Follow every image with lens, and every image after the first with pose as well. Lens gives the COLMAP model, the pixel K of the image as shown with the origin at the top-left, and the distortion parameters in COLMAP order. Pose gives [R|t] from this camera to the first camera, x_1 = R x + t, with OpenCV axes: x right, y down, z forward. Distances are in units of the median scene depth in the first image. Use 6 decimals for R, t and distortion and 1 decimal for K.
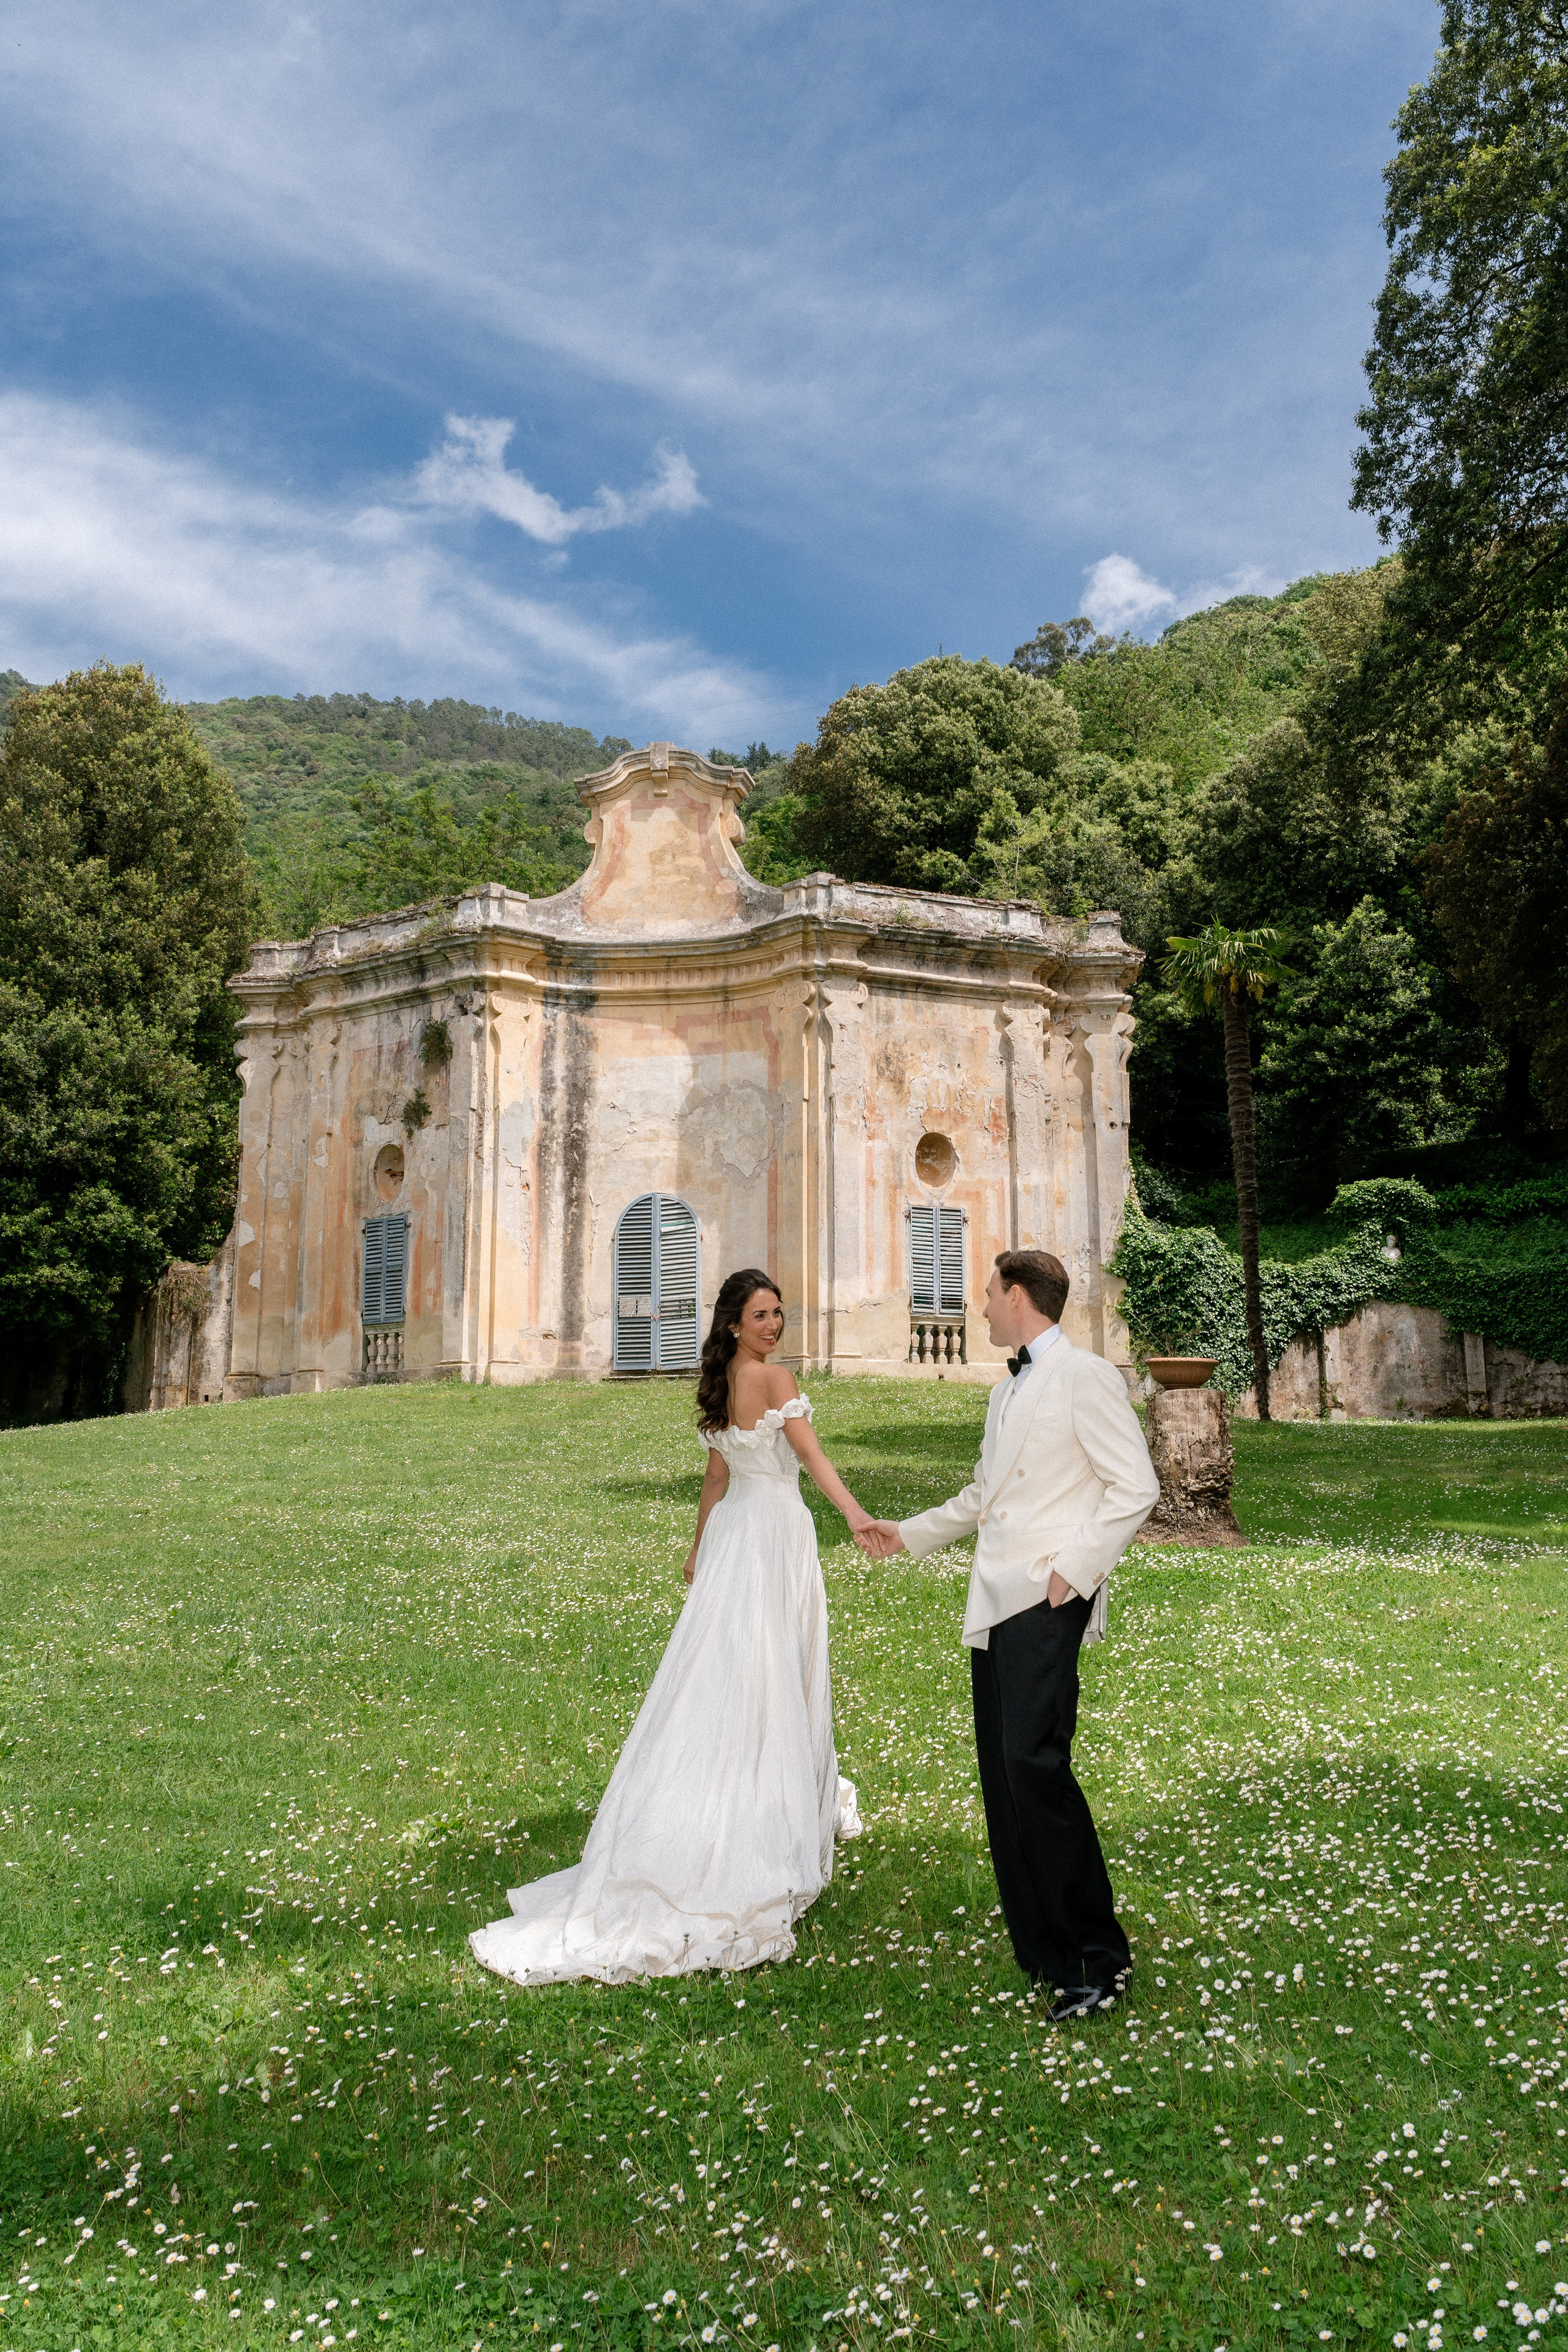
lens RADIAL K [[1946.8, 0, 784.0], [0, 1946.8, 1176.0], [0, 0, 1]] dist [-0.001843, -0.002141]
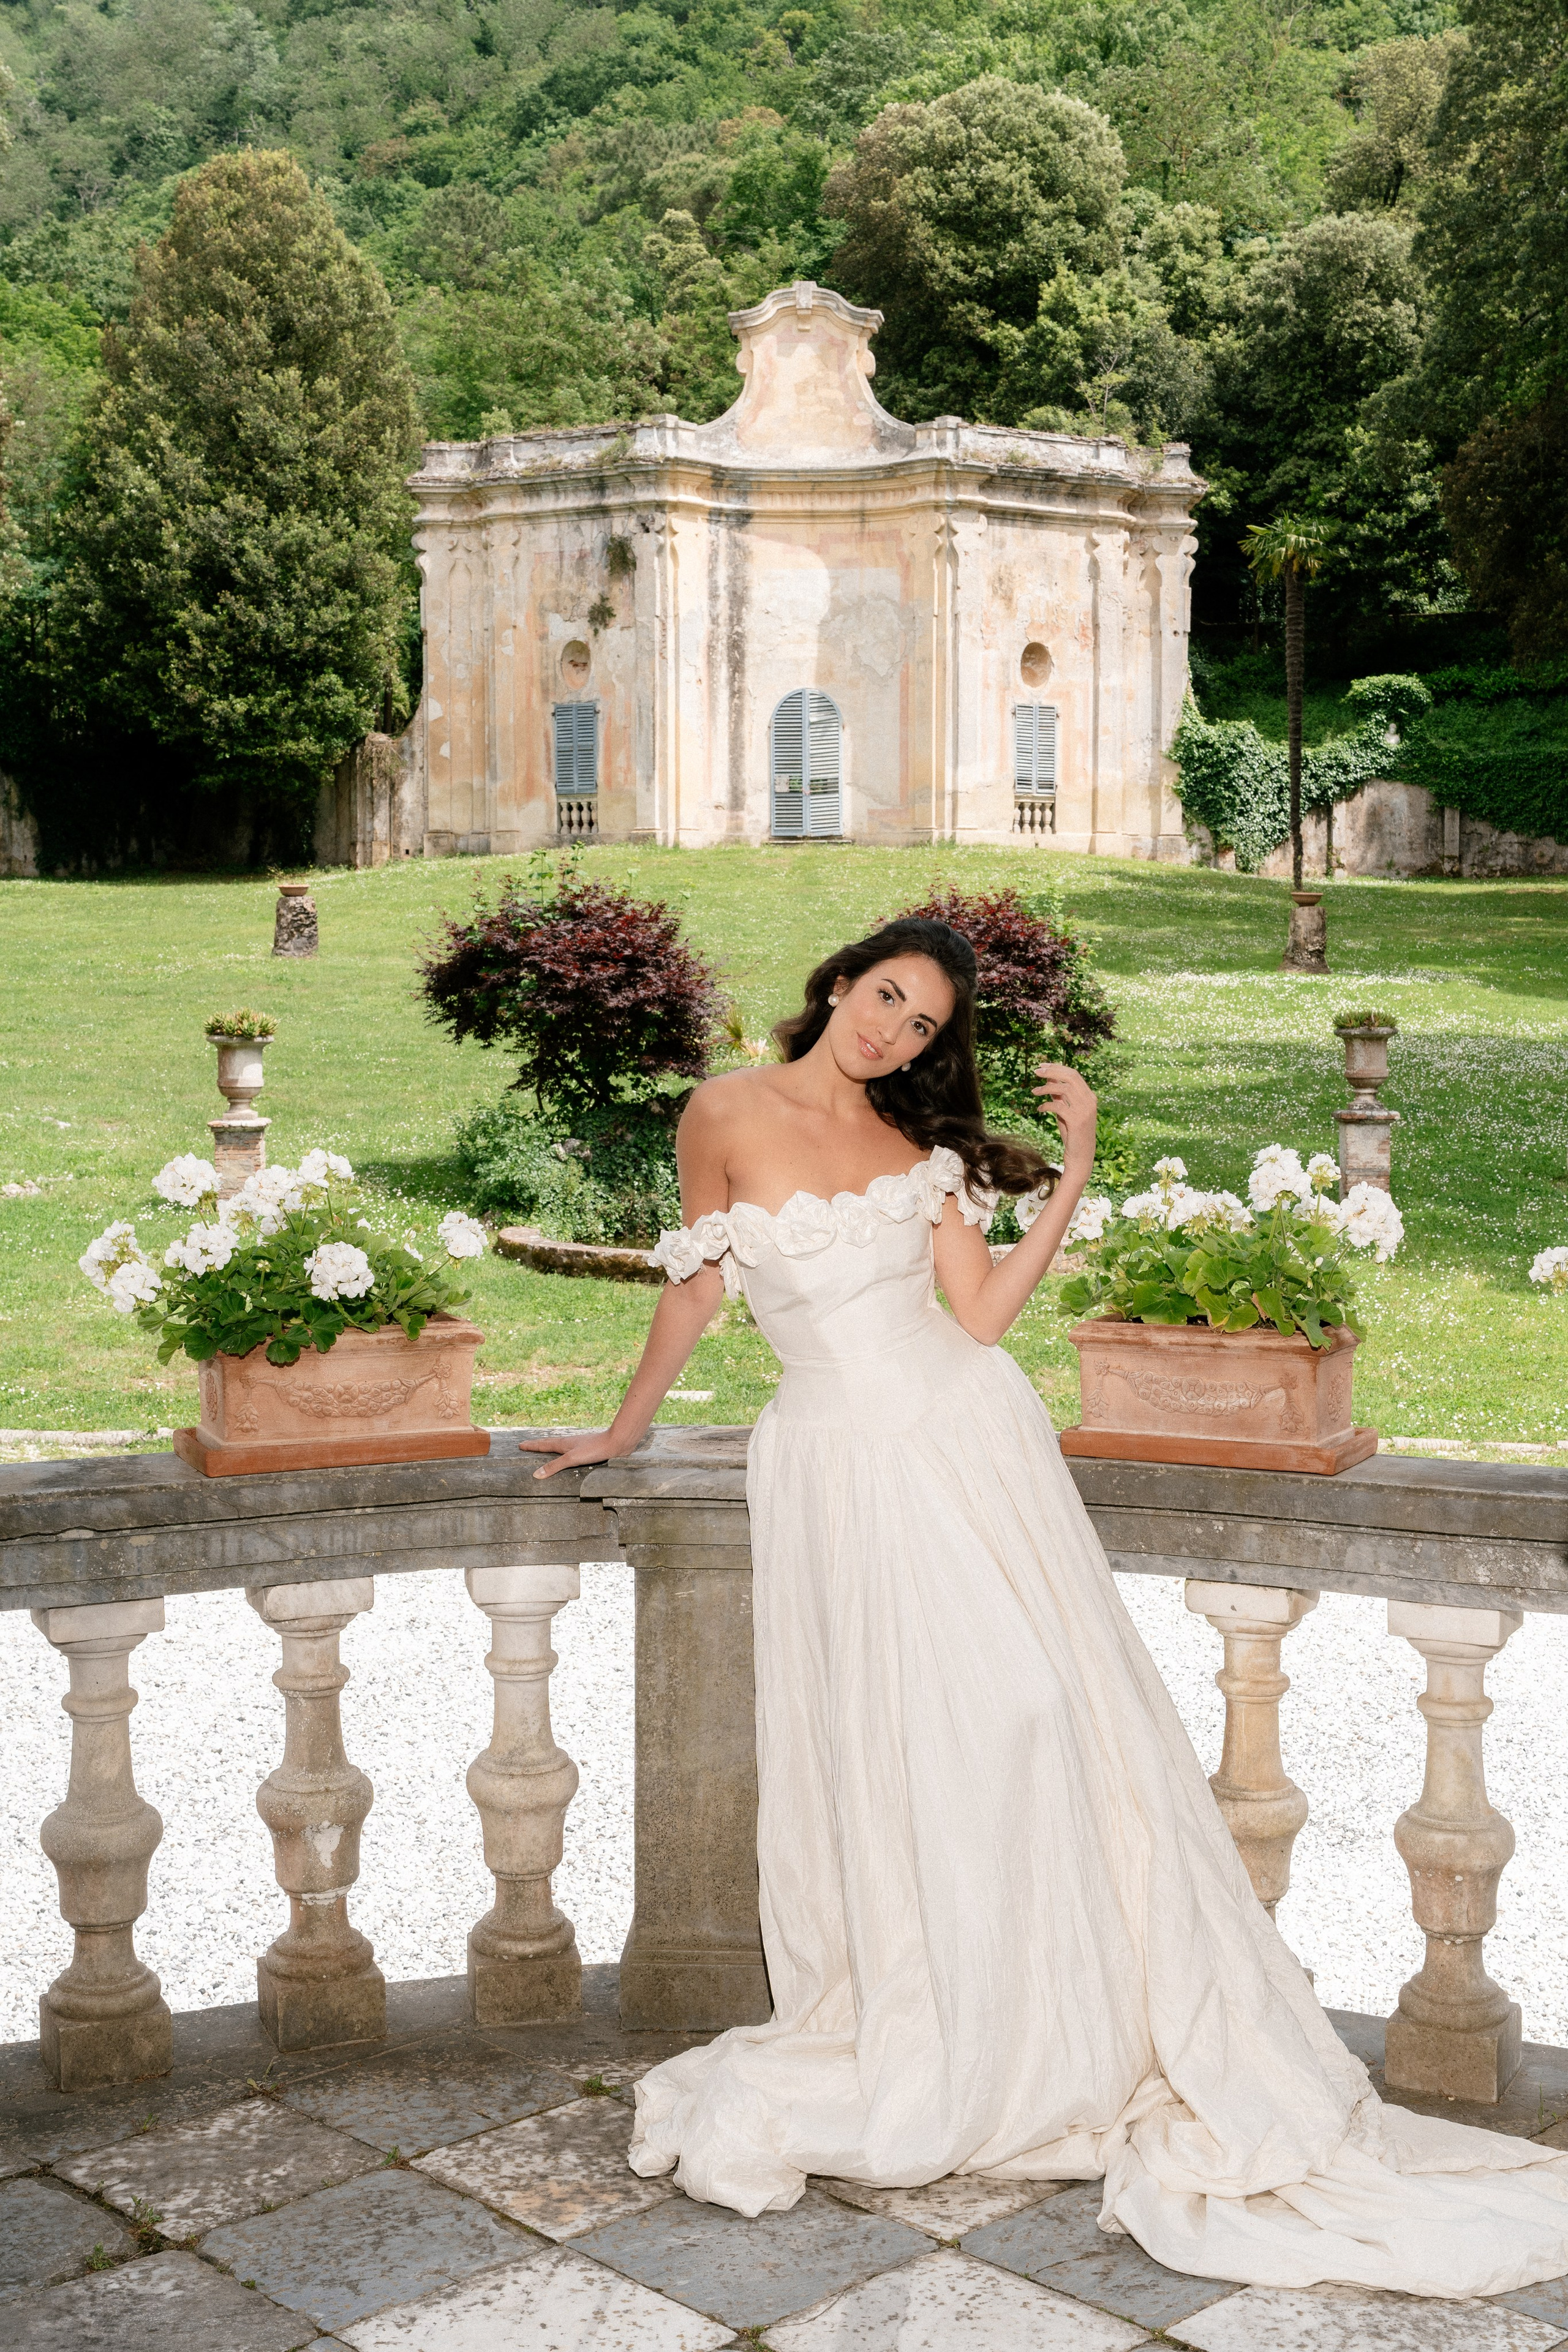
lens RADIAL K [[2690.2, 0, 861.5], [0, 2690.2, 1180.5], [0, 0, 1]] dist [-0.008593, 0.030920]
pose [[0.993078, -0.004968, 0.117354, -0.220483], [-0.025650, 0.965819, 0.257947, -0.123056], [-0.114624, -0.259171, 0.959005, -0.657946]]
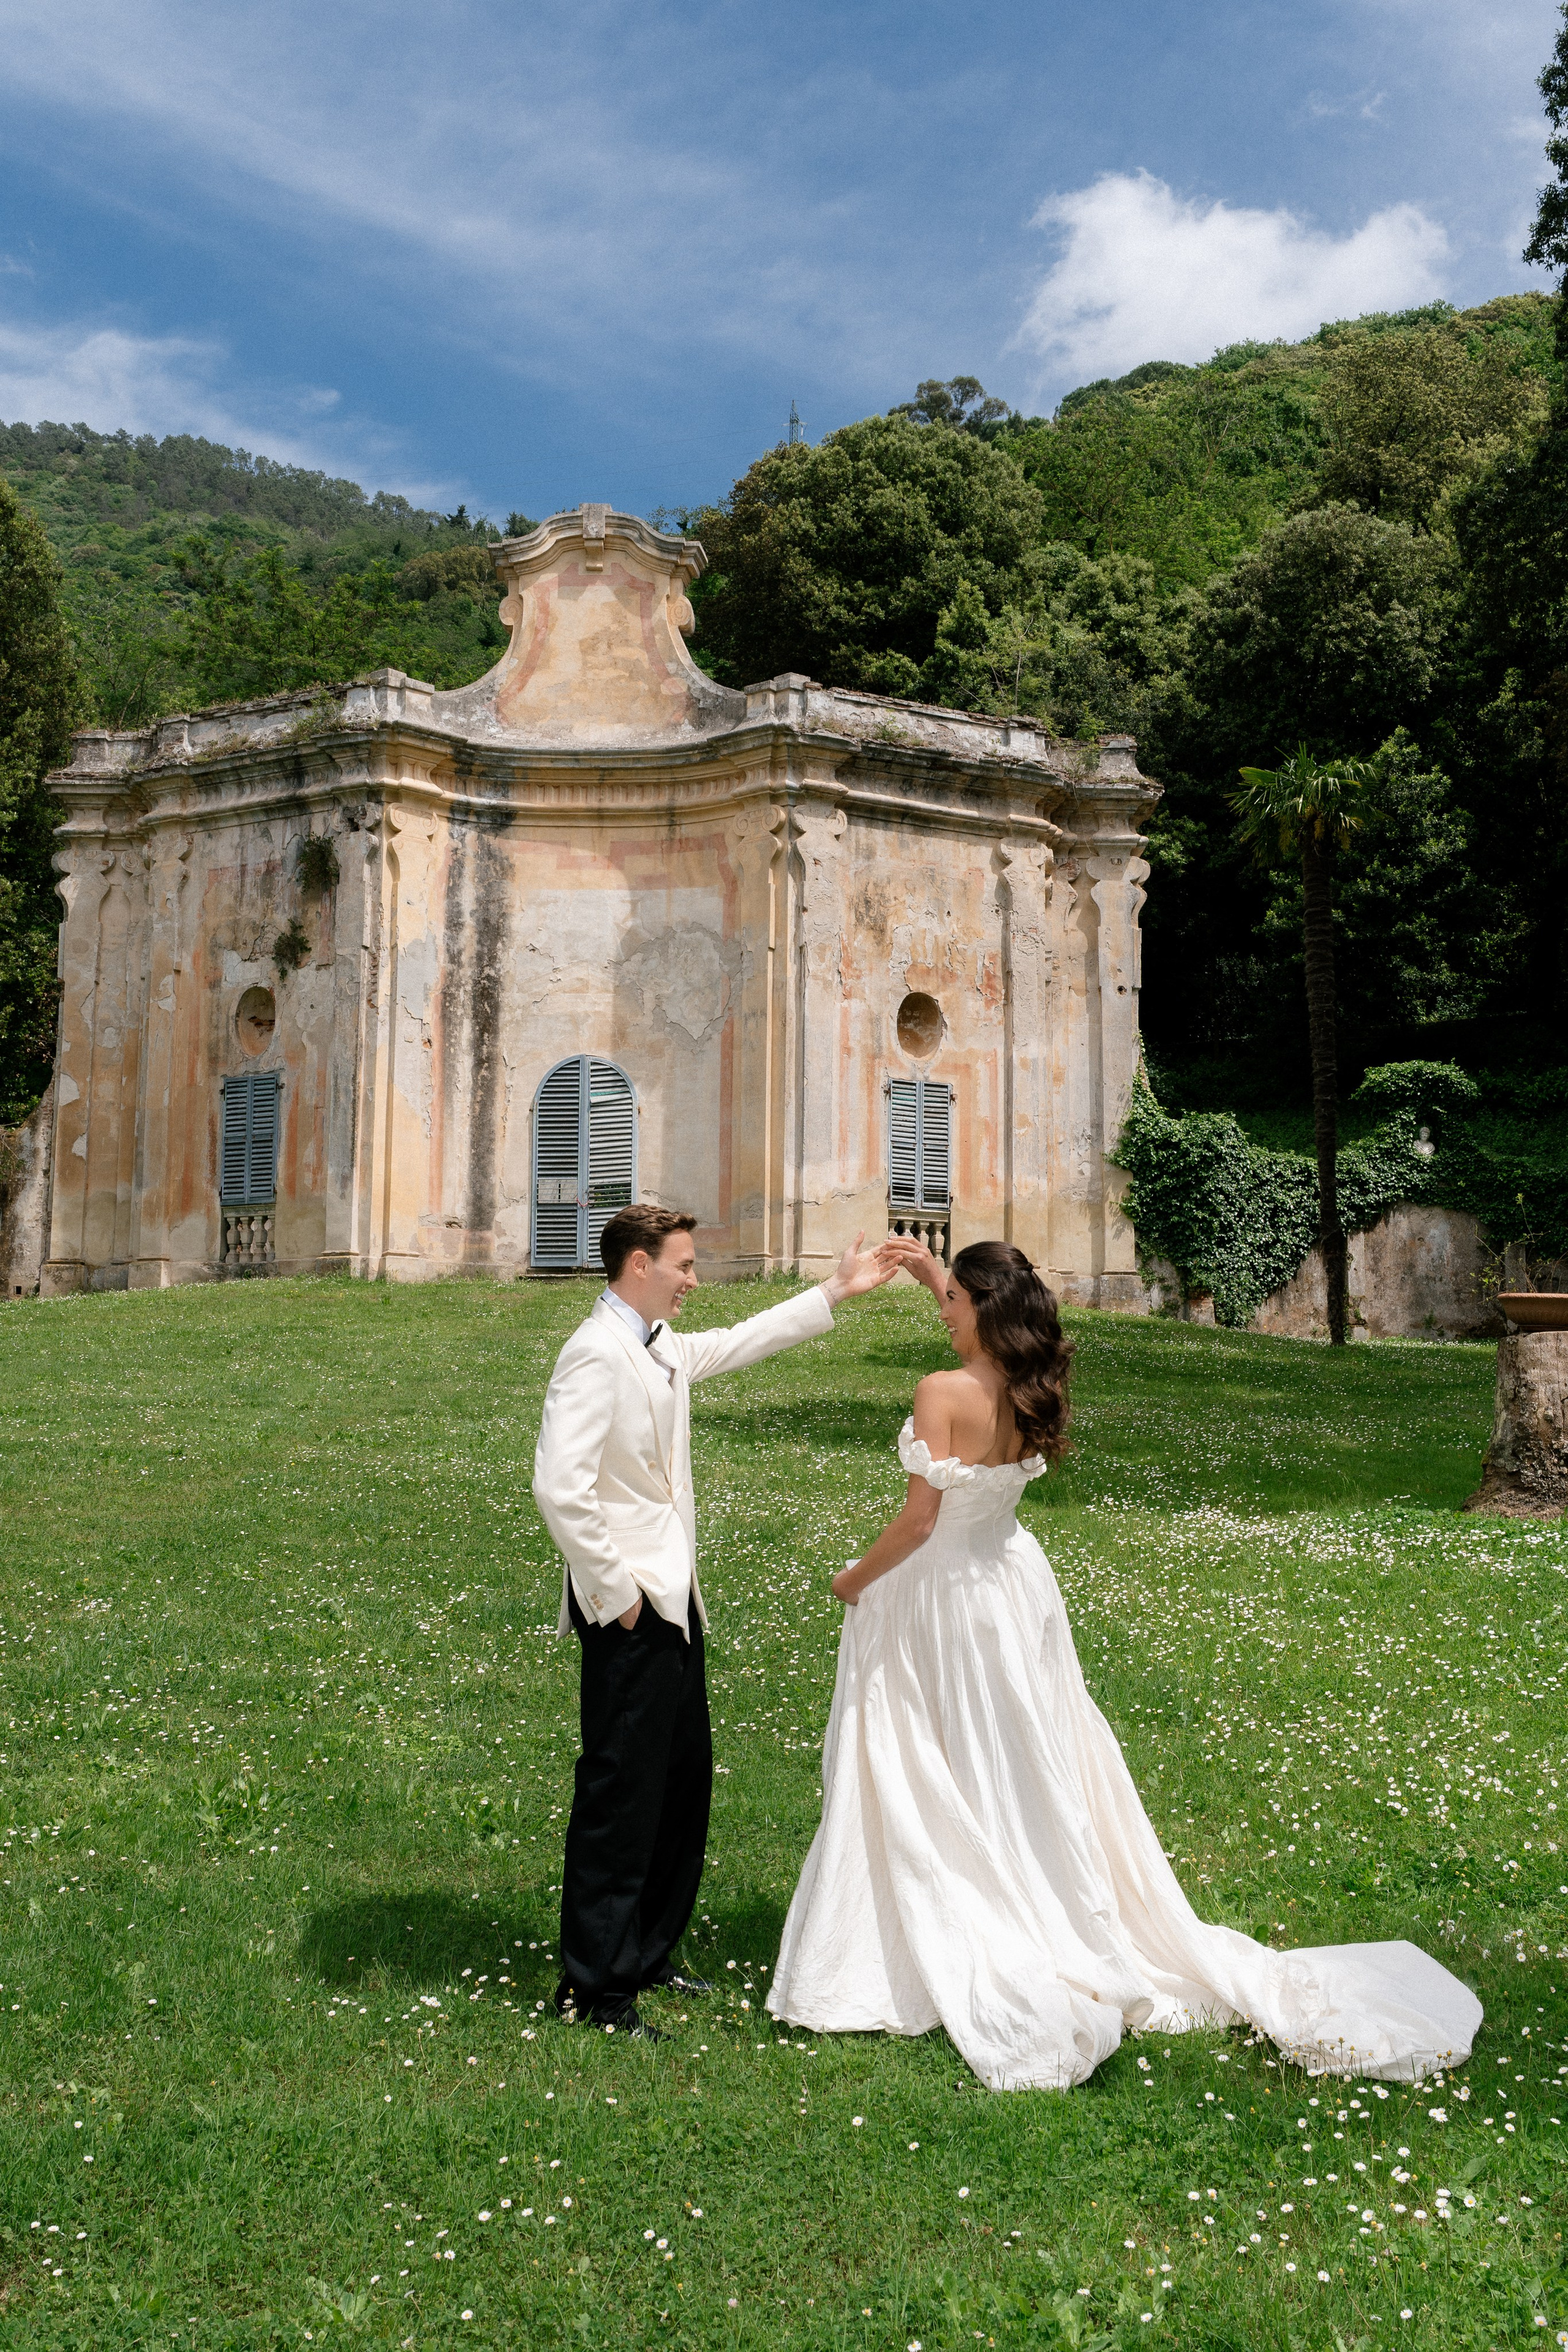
lens RADIAL K [[2276.1, 0, 784.0], [0, 2276.1, 1176.0], [0, 0, 1]] dist [0.003649, -0.002461]
pose [[0.995476, 0.023036, 0.092174, -0.067089], [-0.028827, 0.997660, 0.061990, -0.002403], [-0.090530, -0.064367, 0.993811, 0.022535]]
